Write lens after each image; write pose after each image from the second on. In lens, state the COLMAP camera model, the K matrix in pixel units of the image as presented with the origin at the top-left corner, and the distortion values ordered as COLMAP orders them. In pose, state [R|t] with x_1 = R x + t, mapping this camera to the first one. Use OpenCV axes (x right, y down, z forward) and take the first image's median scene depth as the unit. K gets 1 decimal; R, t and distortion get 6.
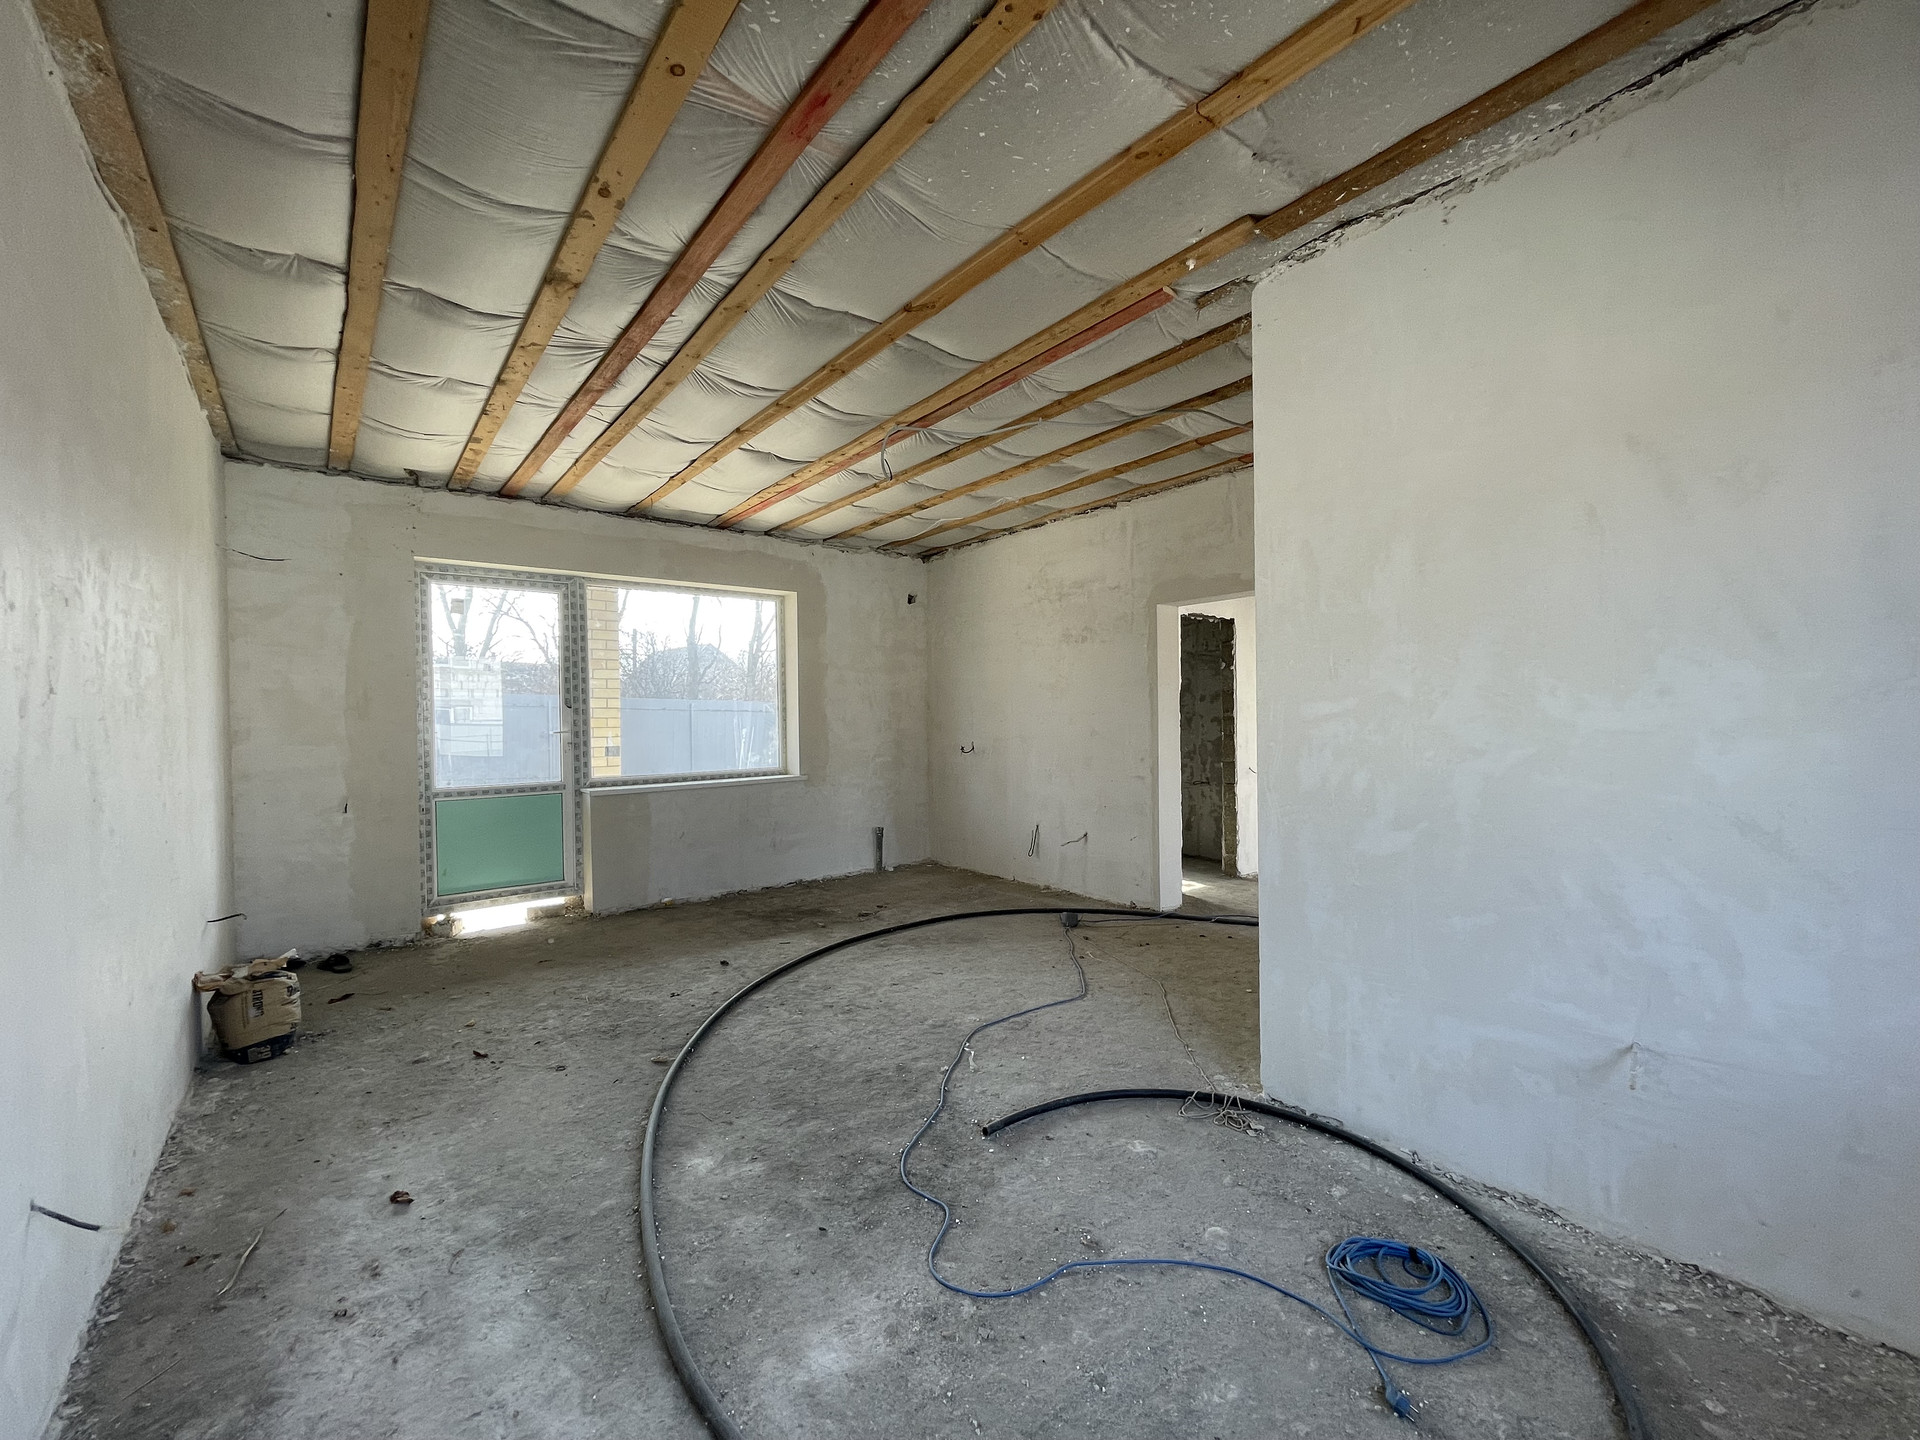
lens RADIAL K [[778.6, 0, 960.1], [0, 778.6, 714.2], [0, 0, 1]] dist [0.000011, -0.000192]
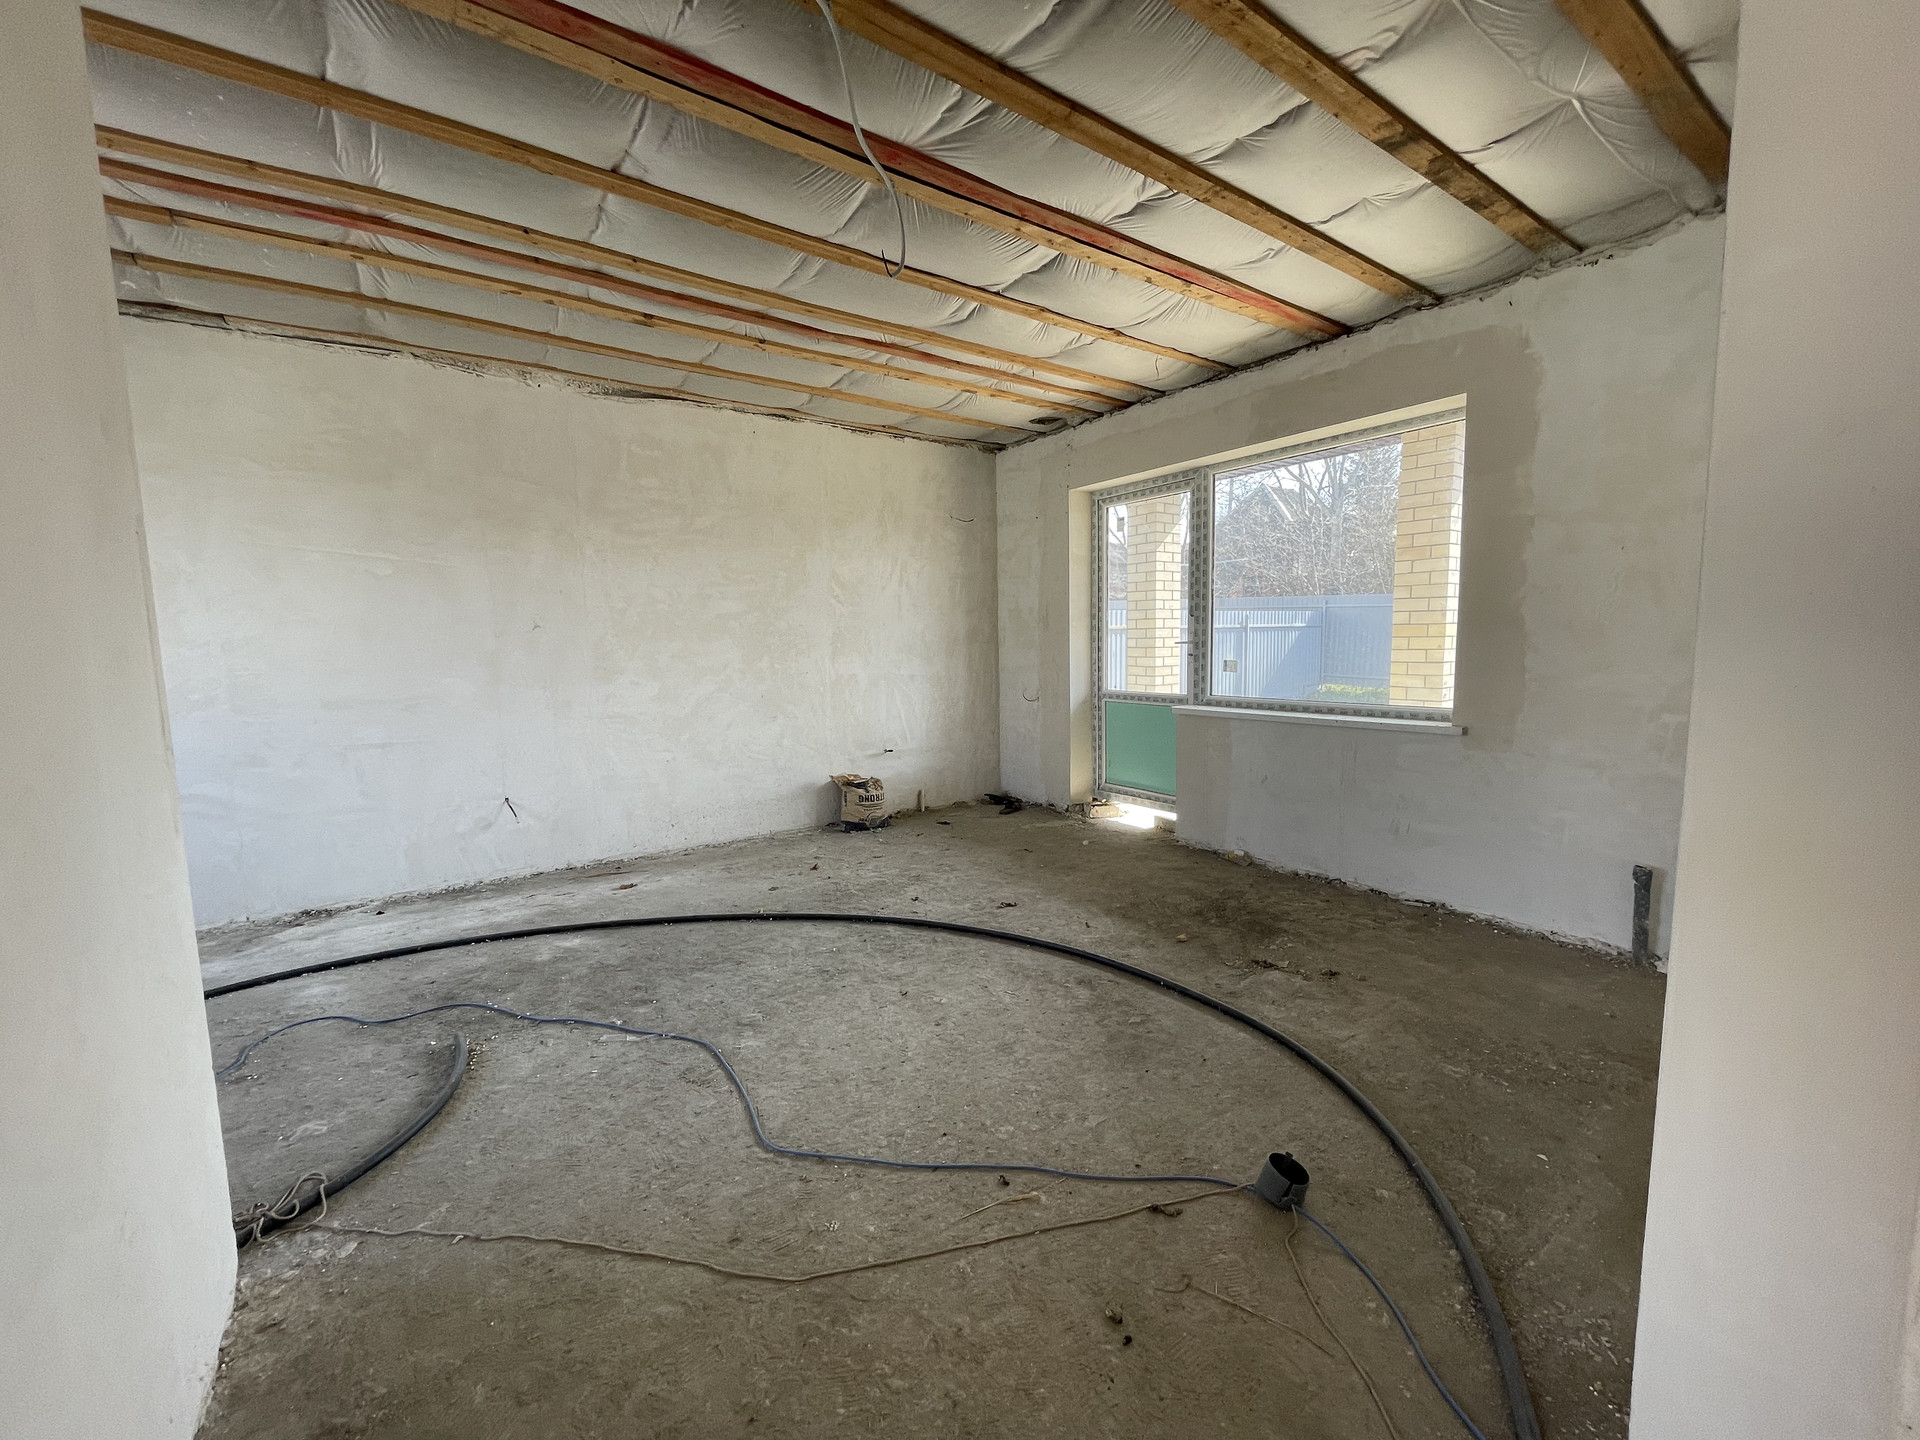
lens RADIAL K [[778.6, 0, 961.6], [0, 778.6, 718.5], [0, 0, 1]] dist [0.000011, -0.000192]
pose [[-0.064928, 0.116116, -0.991111, 0.575863], [0.019263, 0.993168, 0.115095, 0.001083], [0.997704, -0.011619, -0.066721, 1.029732]]
